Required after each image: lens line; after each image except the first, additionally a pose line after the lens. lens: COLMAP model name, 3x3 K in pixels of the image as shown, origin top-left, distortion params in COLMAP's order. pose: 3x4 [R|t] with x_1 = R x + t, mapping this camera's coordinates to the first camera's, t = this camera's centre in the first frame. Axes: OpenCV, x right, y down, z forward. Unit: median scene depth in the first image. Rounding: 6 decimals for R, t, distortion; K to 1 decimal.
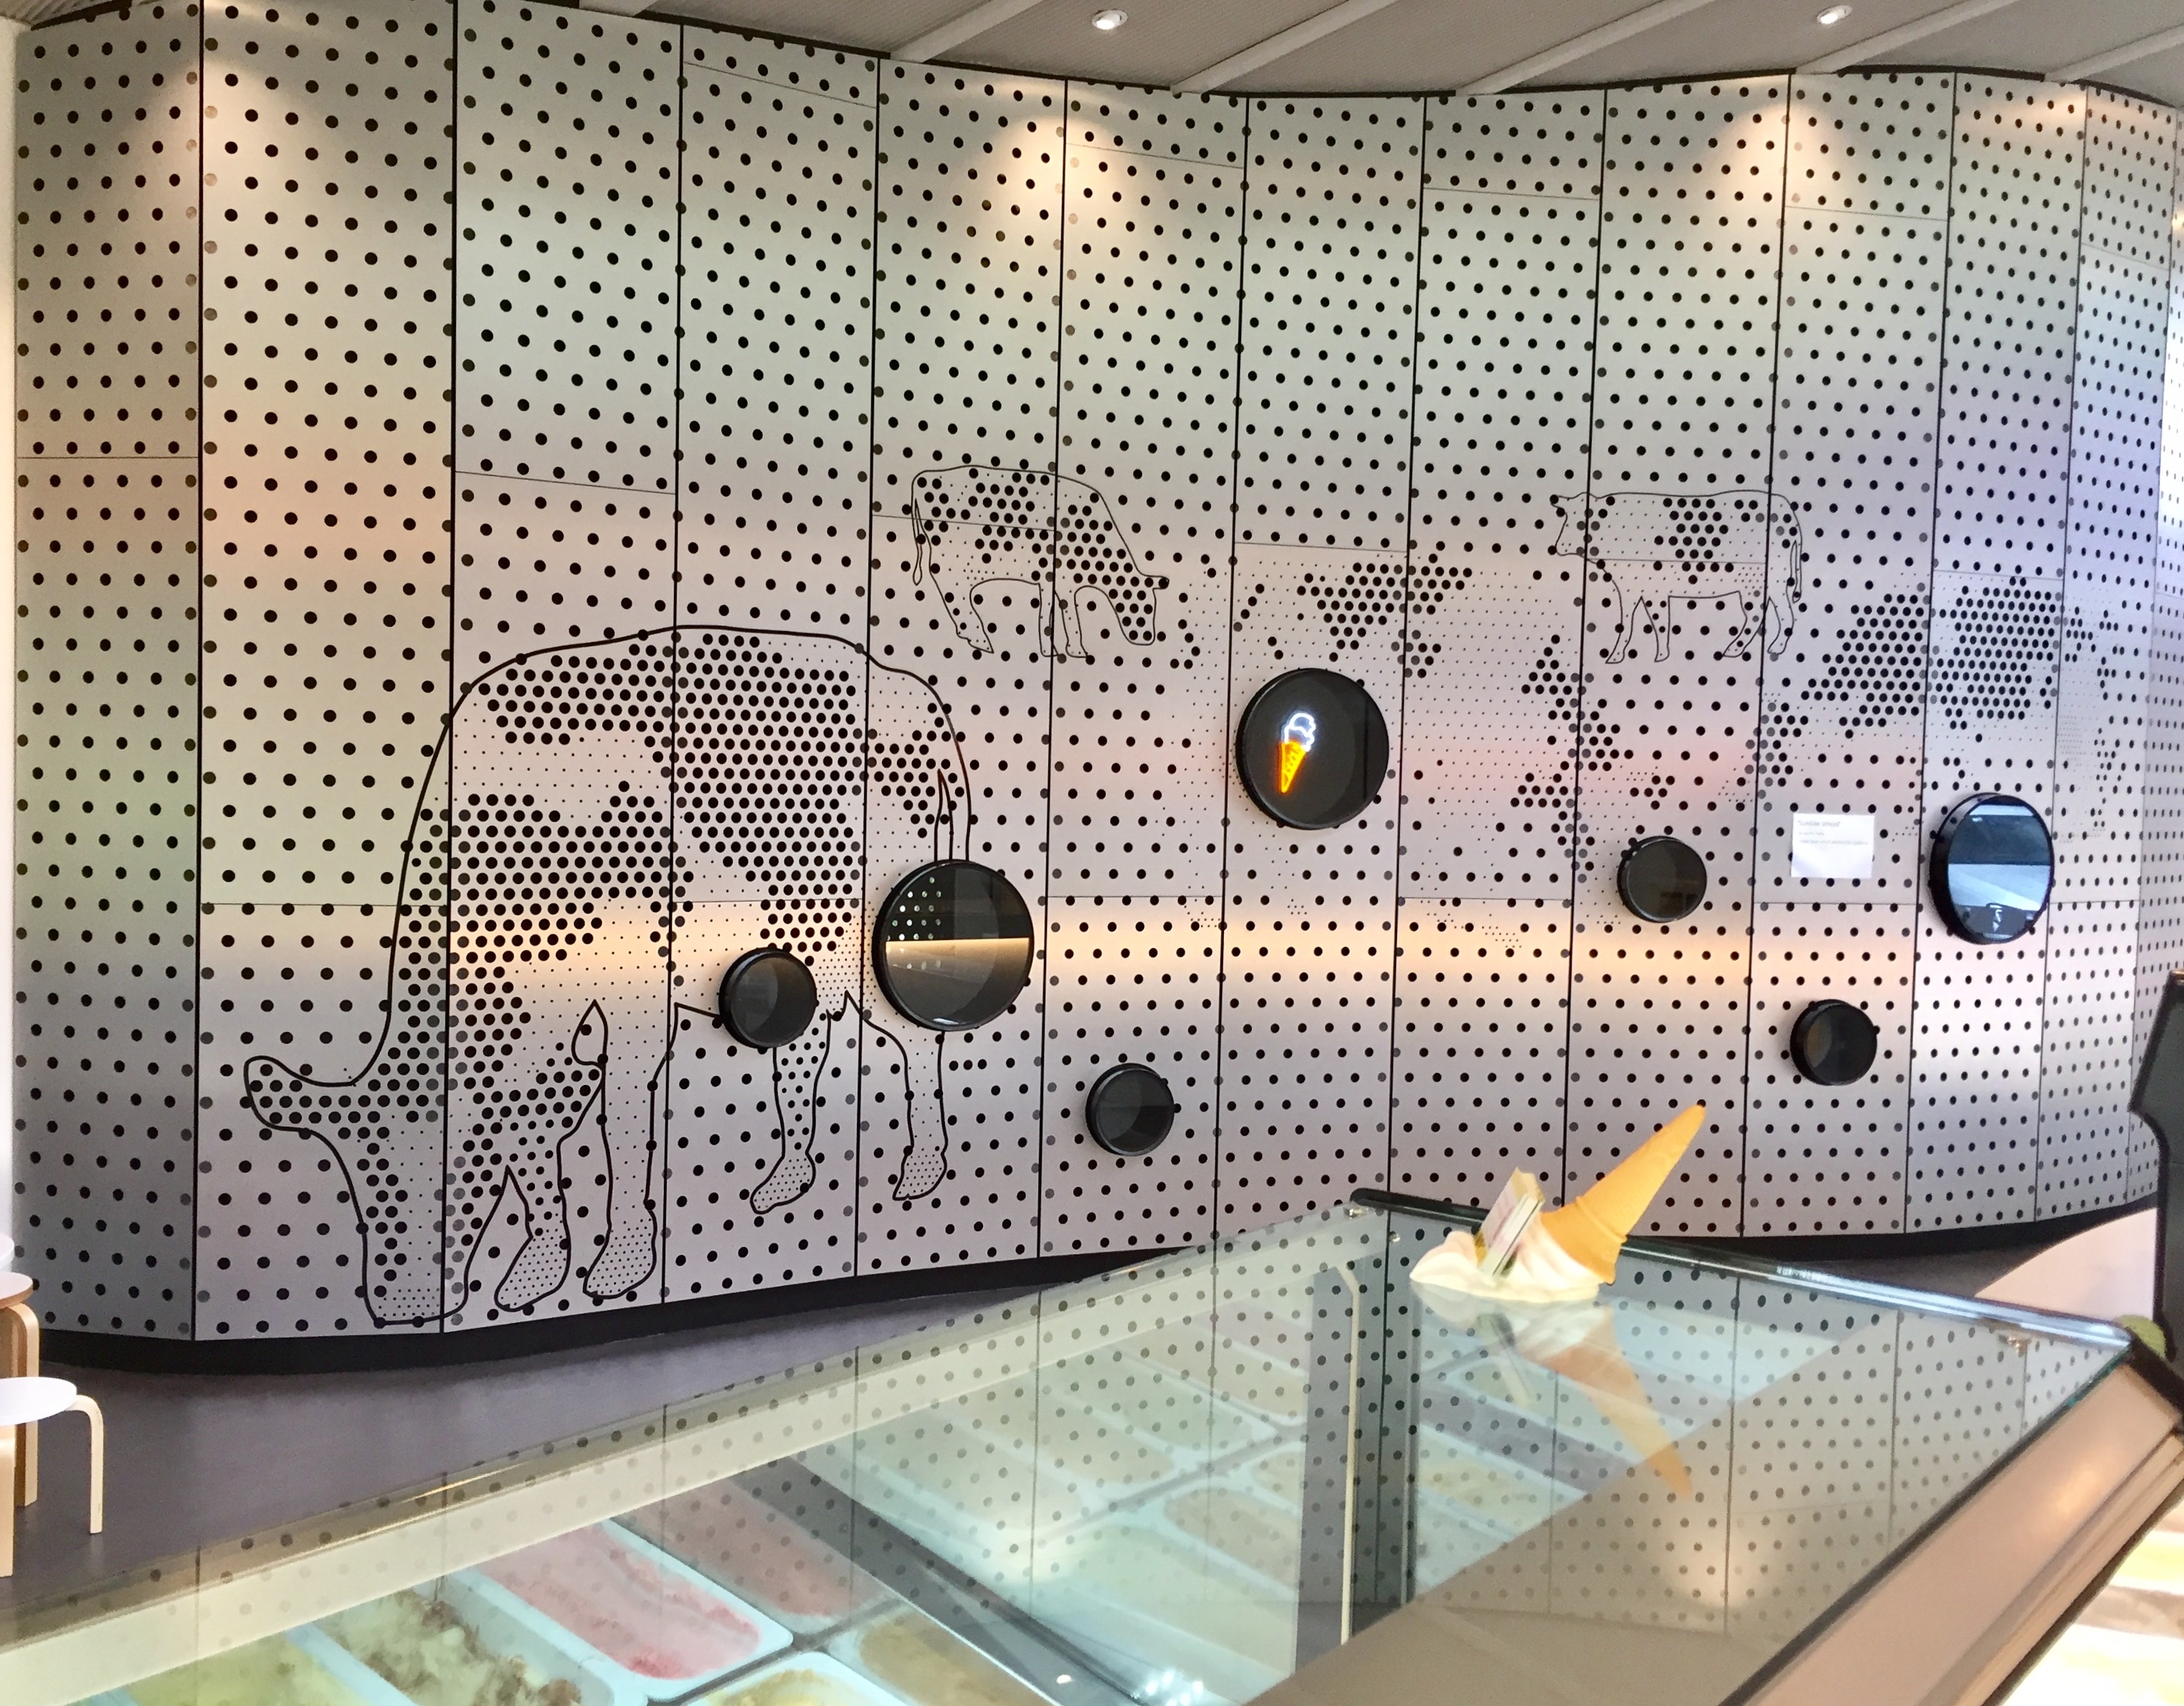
lens RADIAL K [[1689.8, 0, 1092.0], [0, 1689.8, 853.0], [0, 0, 1]] dist [0.013113, 0.004868]
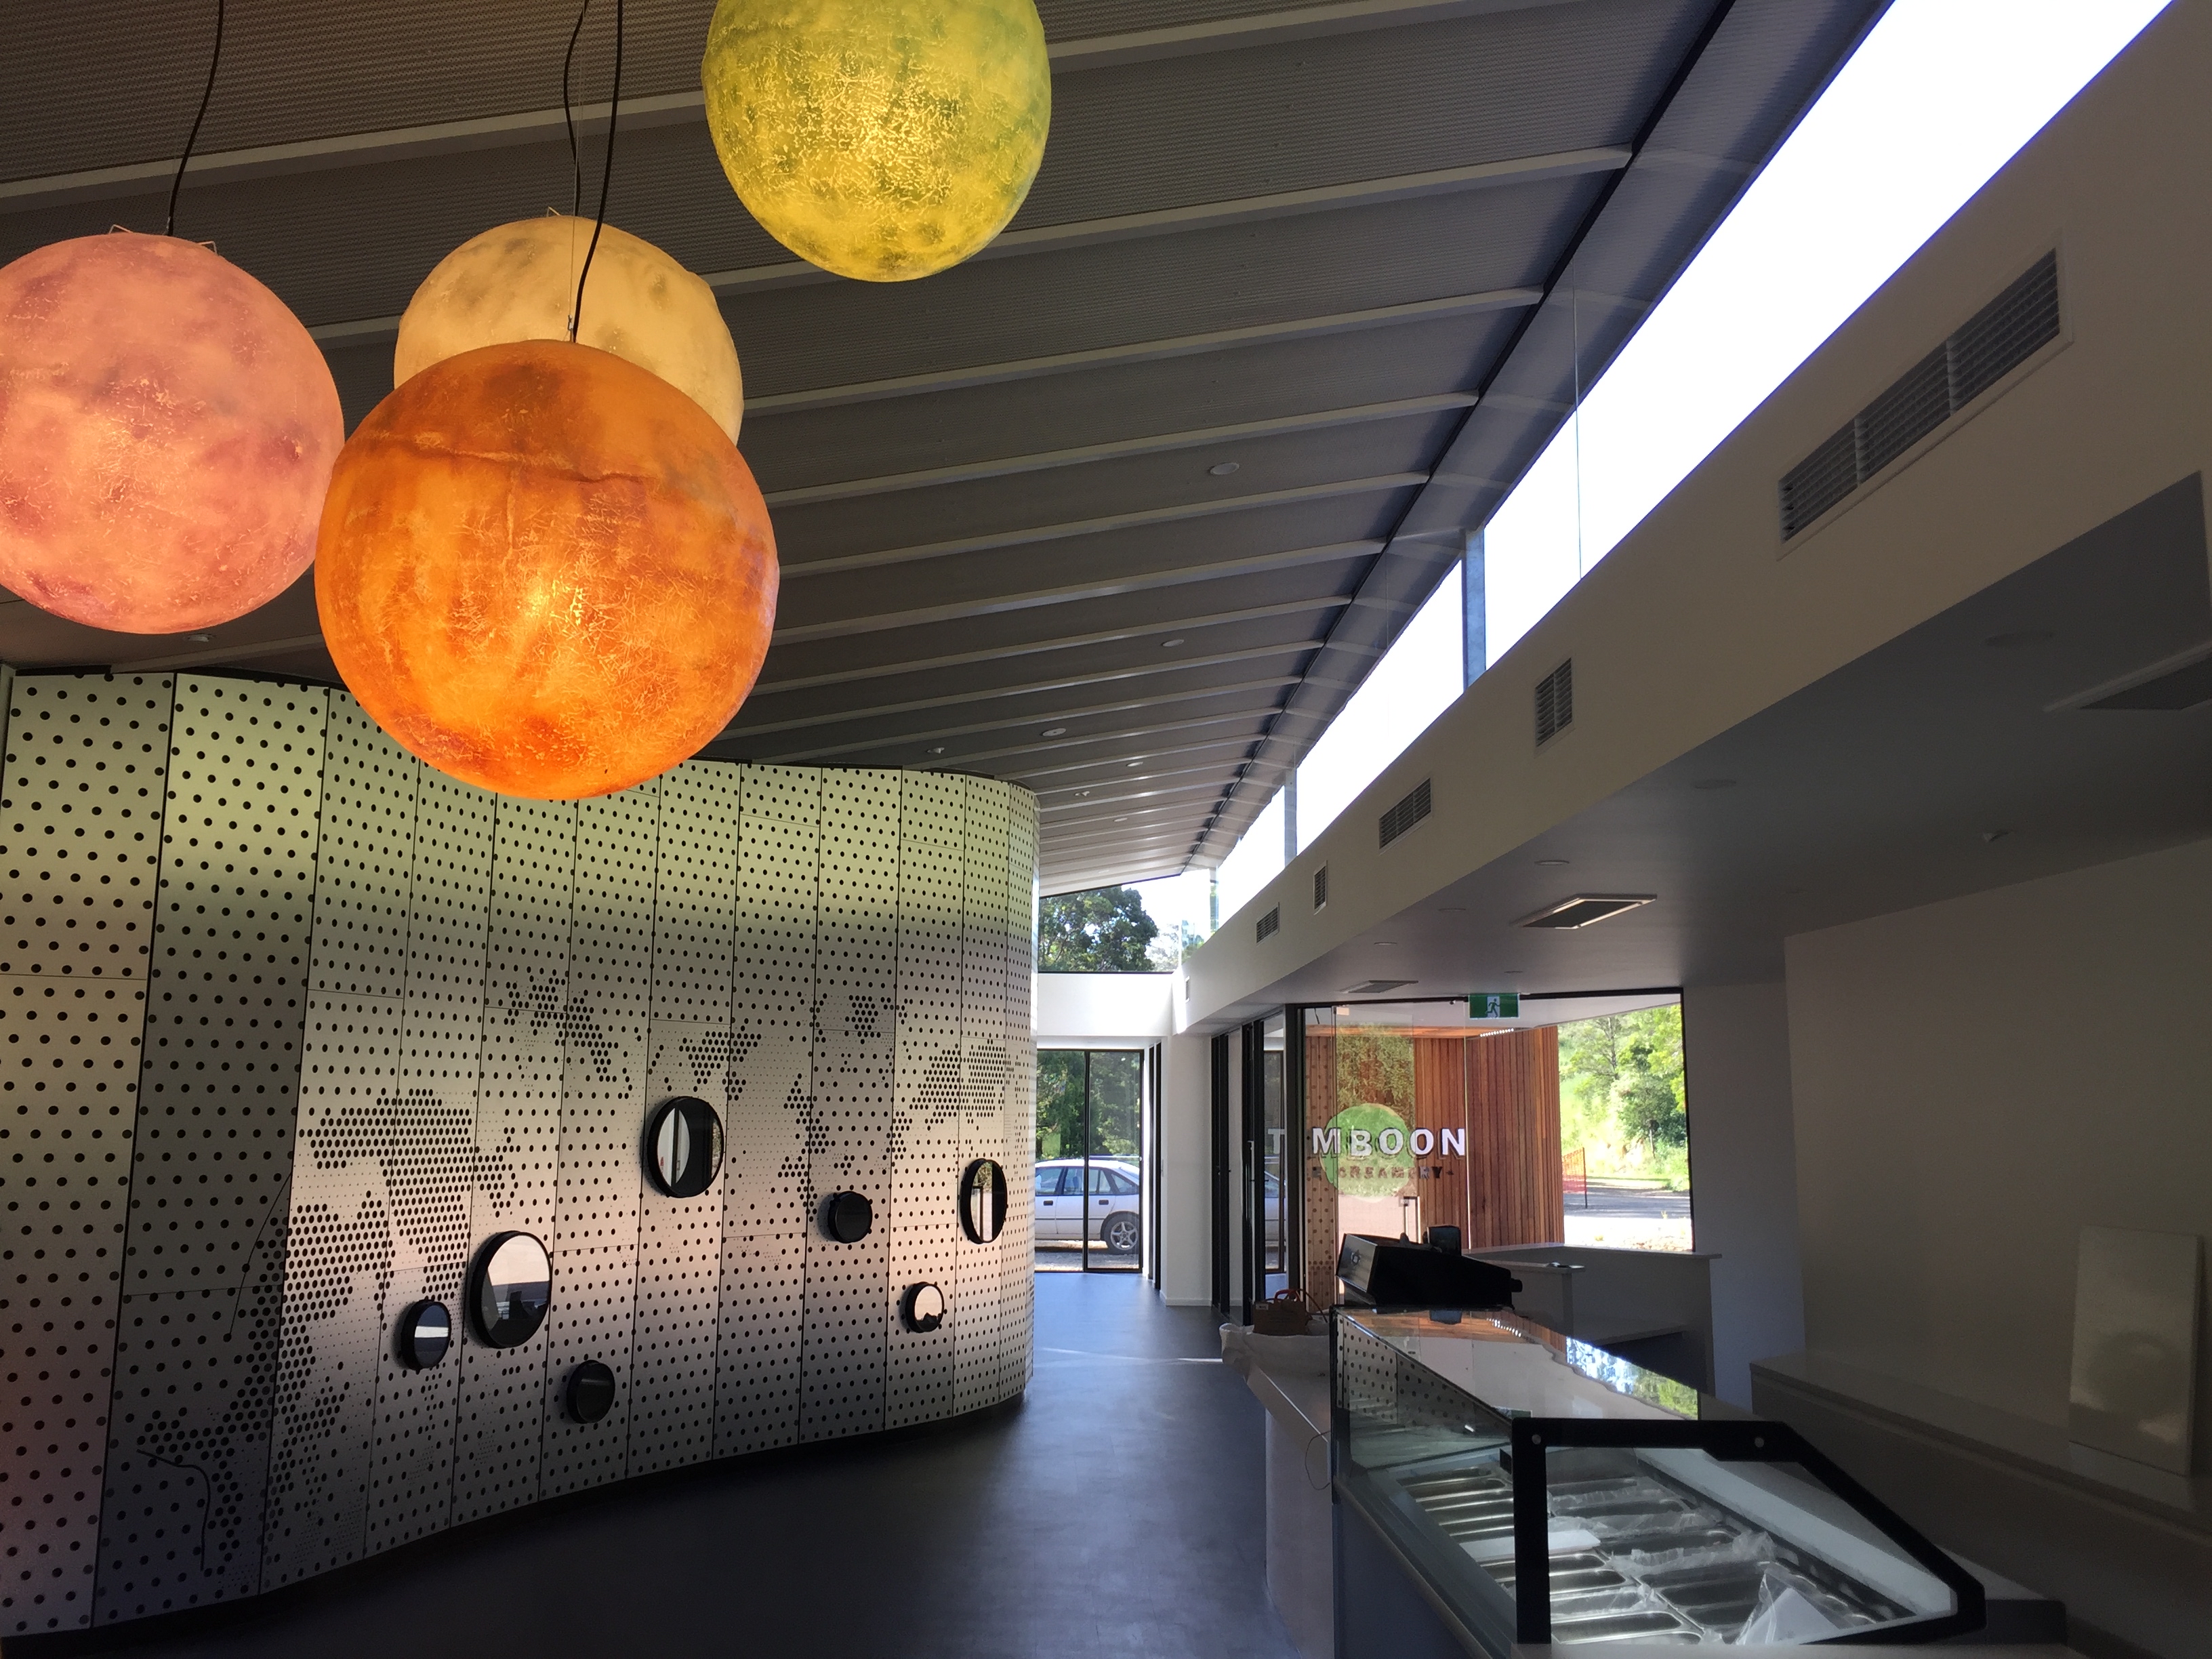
lens RADIAL K [[1904.5, 0, 1106.0], [0, 1904.5, 829.5], [0, 0, 1]] dist [0.120732, -0.157508]
pose [[0.702434, 0.091054, 0.705900, -0.938982], [0.033670, 0.986422, -0.160743, -0.053763], [-0.710952, 0.136679, 0.689831, -0.613828]]
